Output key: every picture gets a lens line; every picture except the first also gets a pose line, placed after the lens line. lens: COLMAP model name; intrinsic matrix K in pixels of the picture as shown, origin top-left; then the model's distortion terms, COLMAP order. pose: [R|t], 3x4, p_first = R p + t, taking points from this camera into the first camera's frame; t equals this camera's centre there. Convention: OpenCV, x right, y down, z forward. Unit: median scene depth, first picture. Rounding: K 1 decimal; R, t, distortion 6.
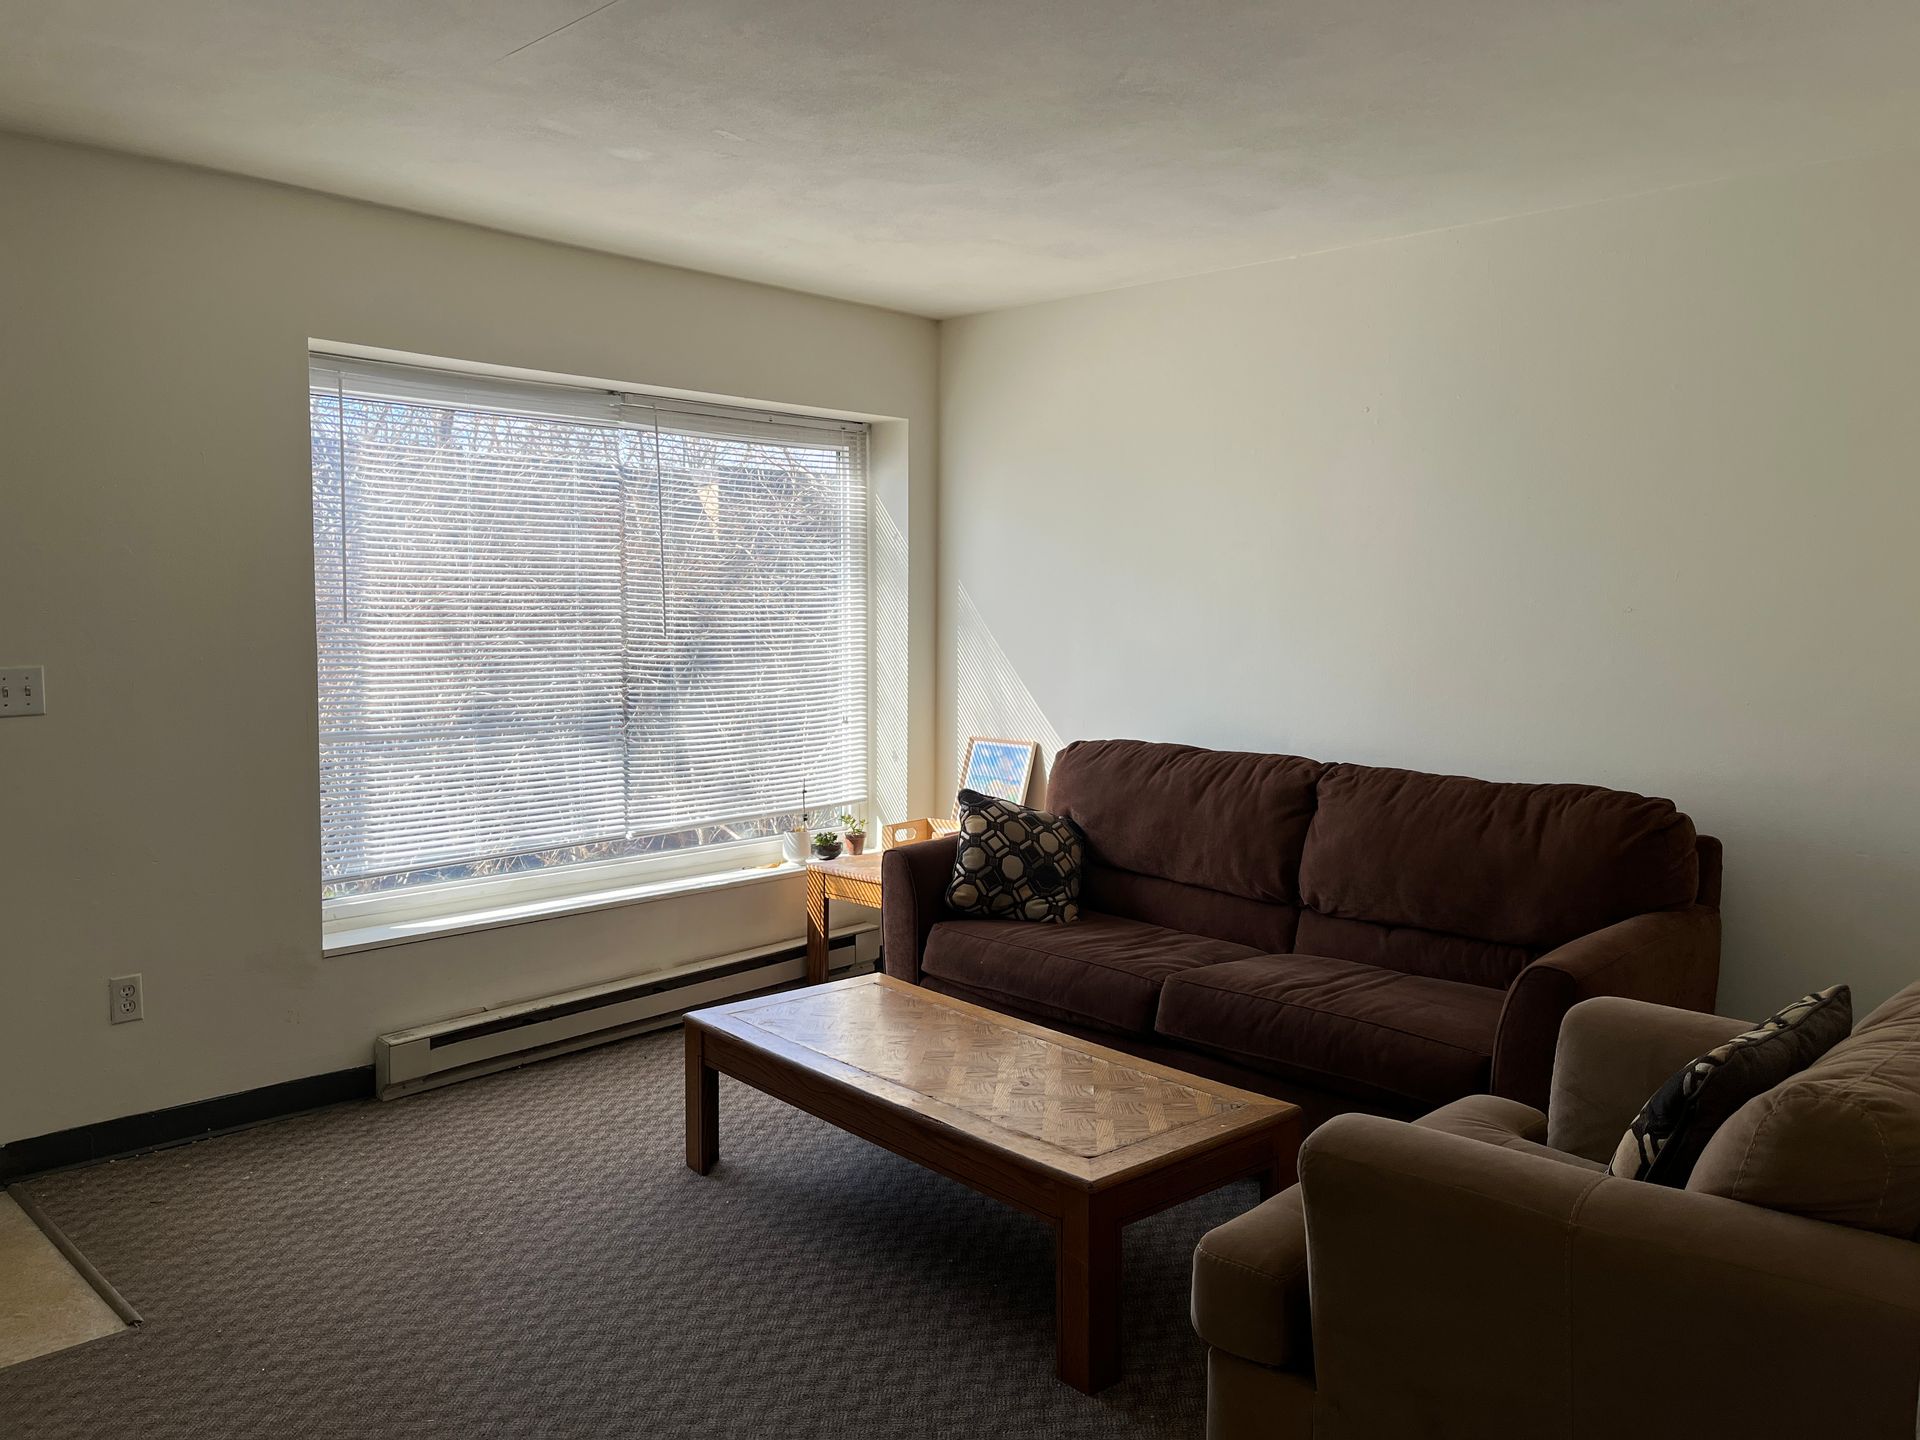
lens RADIAL K [[1446.2, 0, 972.9], [0, 1446.2, 710.1], [0, 0, 1]] dist [0.045214, -0.076736]
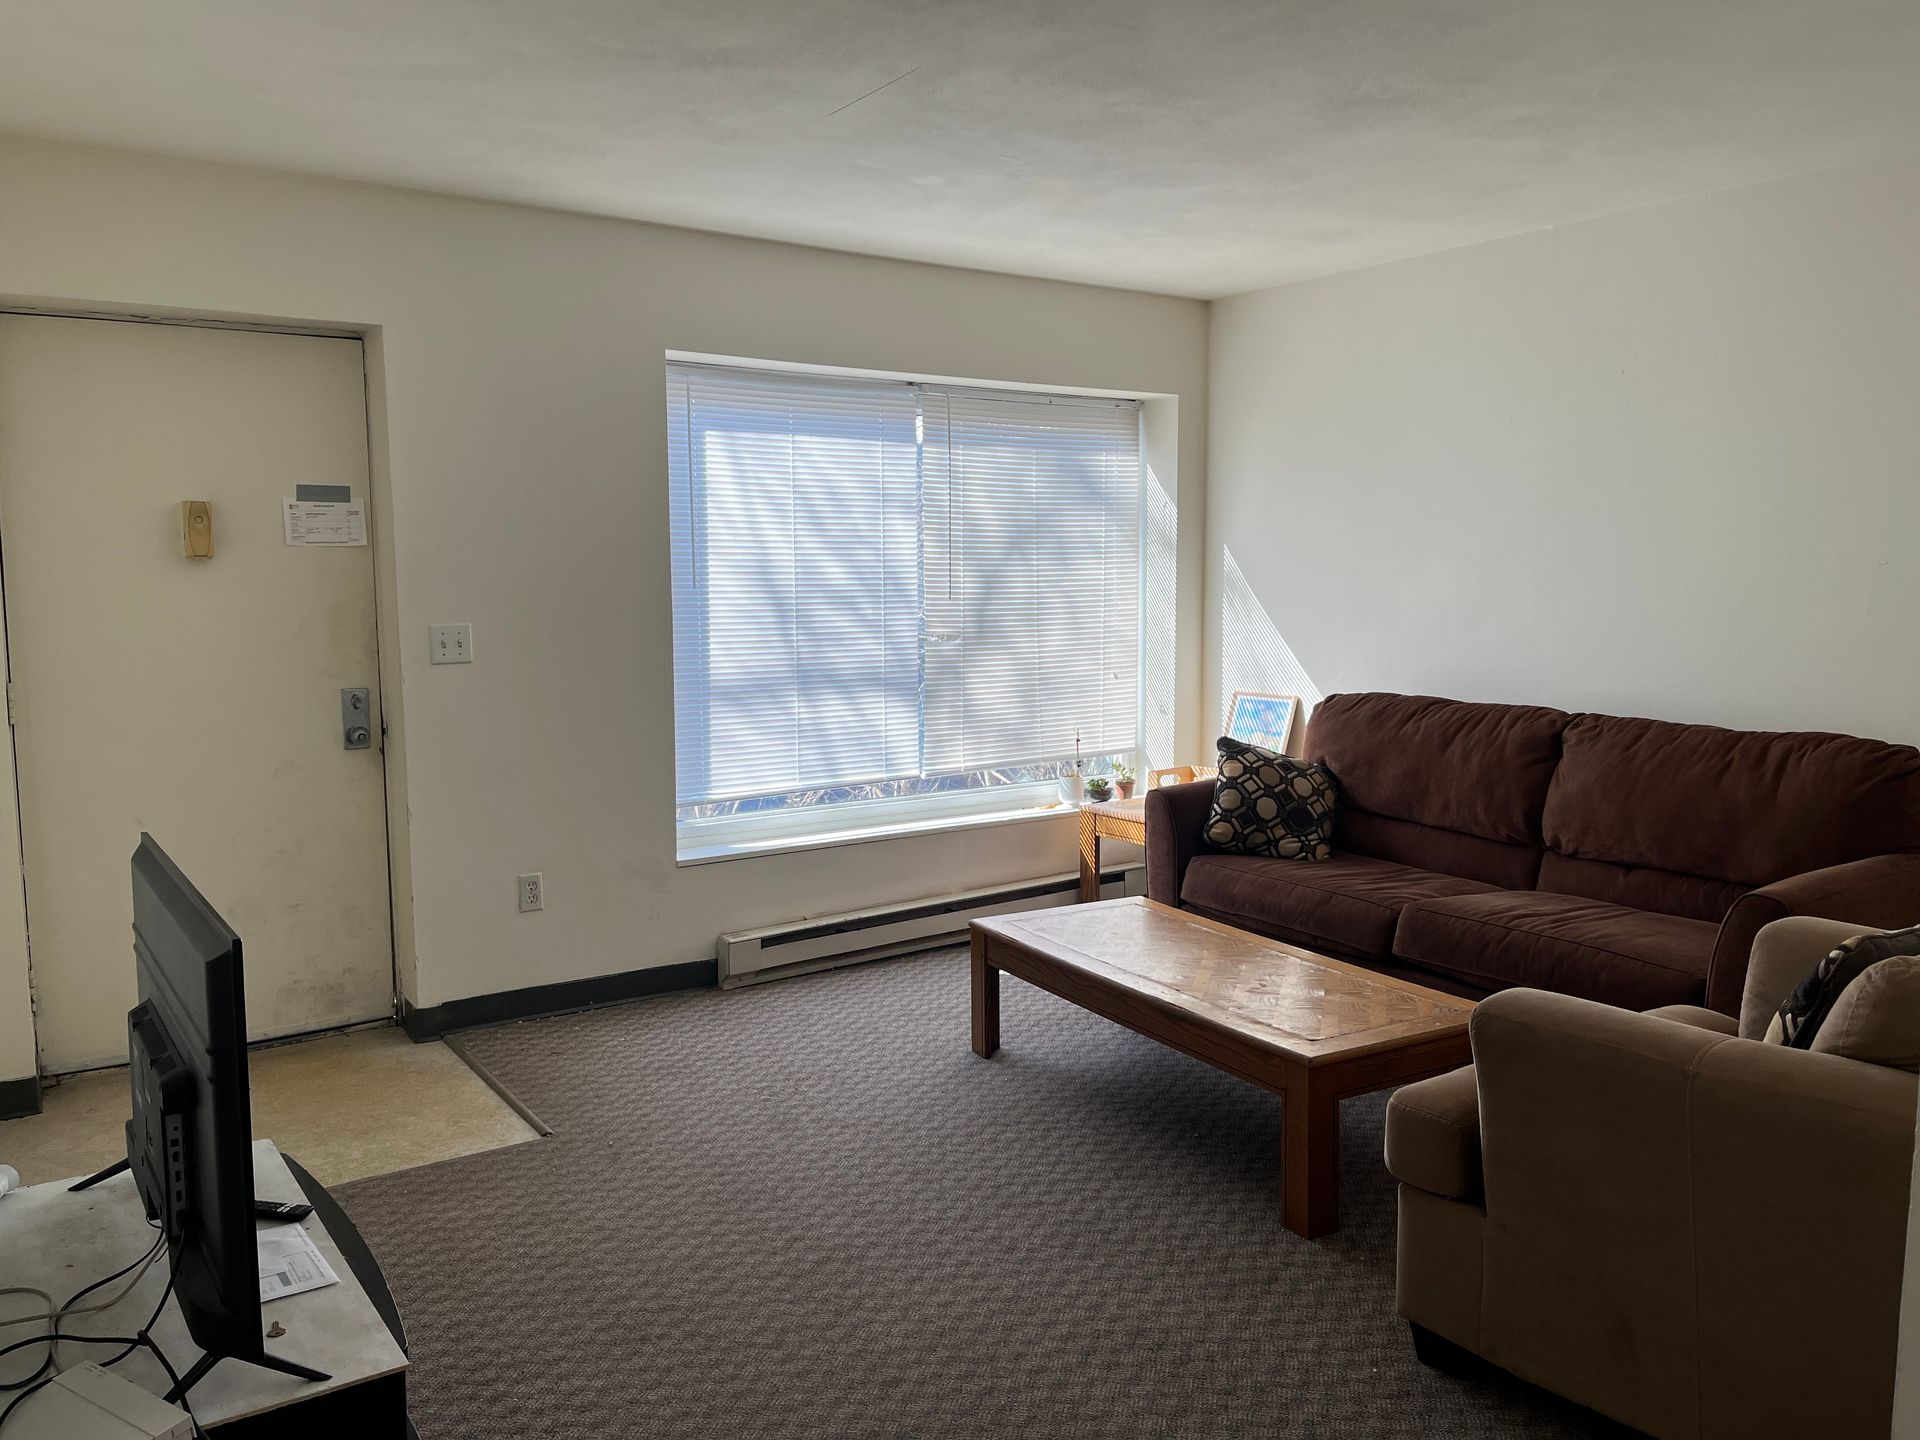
lens RADIAL K [[1446.2, 0, 960.0], [0, 1446.2, 707.9], [0, 0, 1]] dist [0.045214, -0.076736]
pose [[0.978548, 0.007147, -0.205897, 0.030077], [-0.003268, 0.999811, 0.019172, 0.015772], [0.205995, -0.018088, 0.978386, -0.131277]]
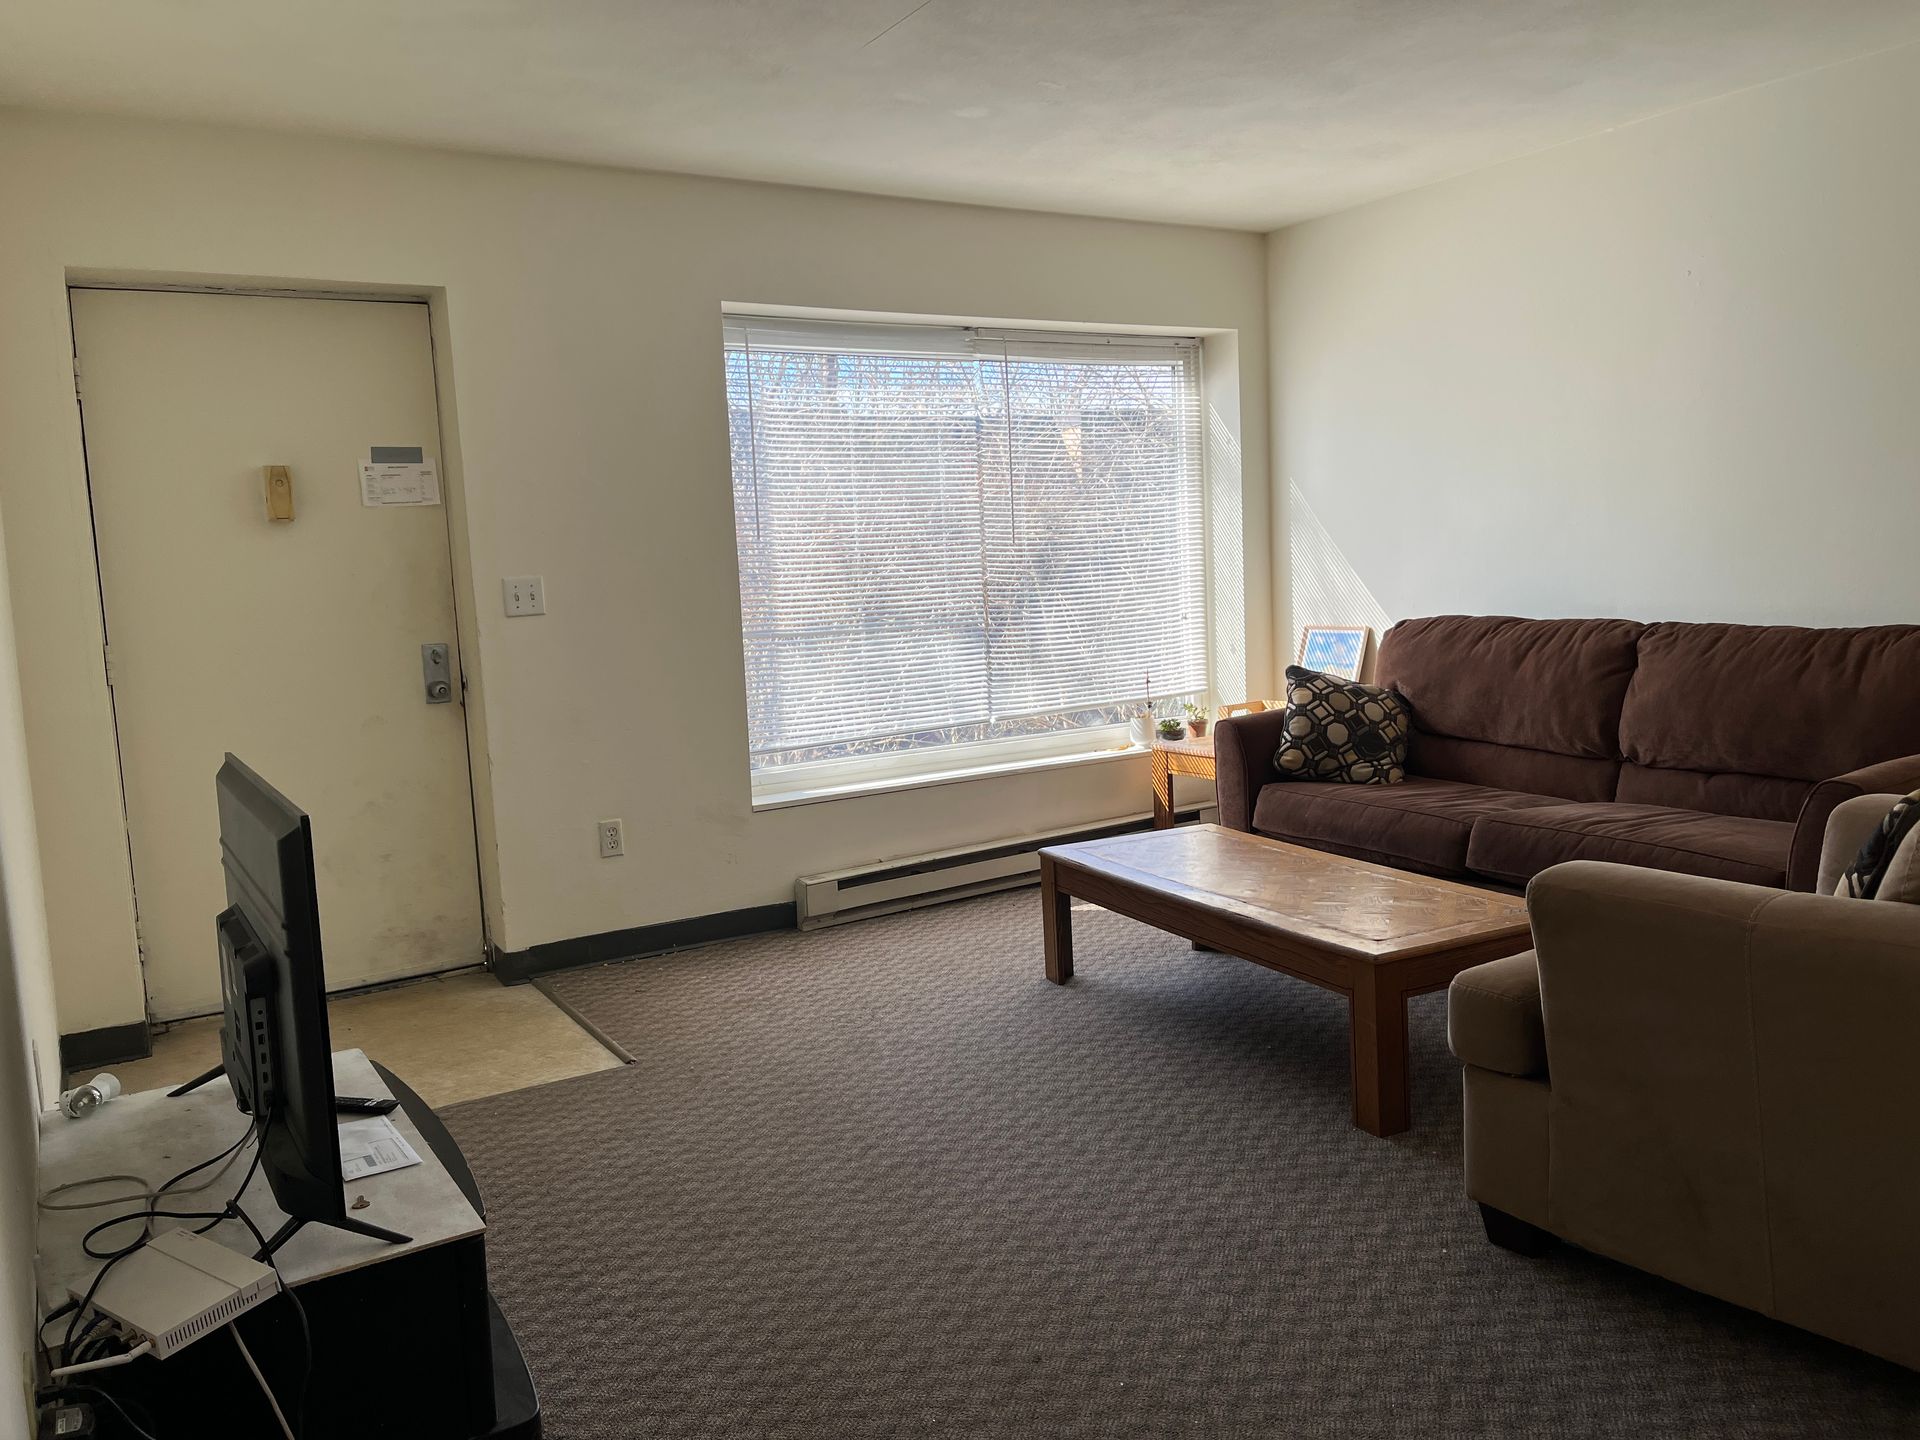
lens RADIAL K [[1446.2, 0, 967.4], [0, 1446.2, 704.5], [0, 0, 1]] dist [0.045214, -0.076736]
pose [[0.965637, -0.024980, -0.258691, 0.048592], [0.033661, 0.999007, 0.029181, 0.054287], [0.257705, -0.036886, 0.965519, -0.136085]]
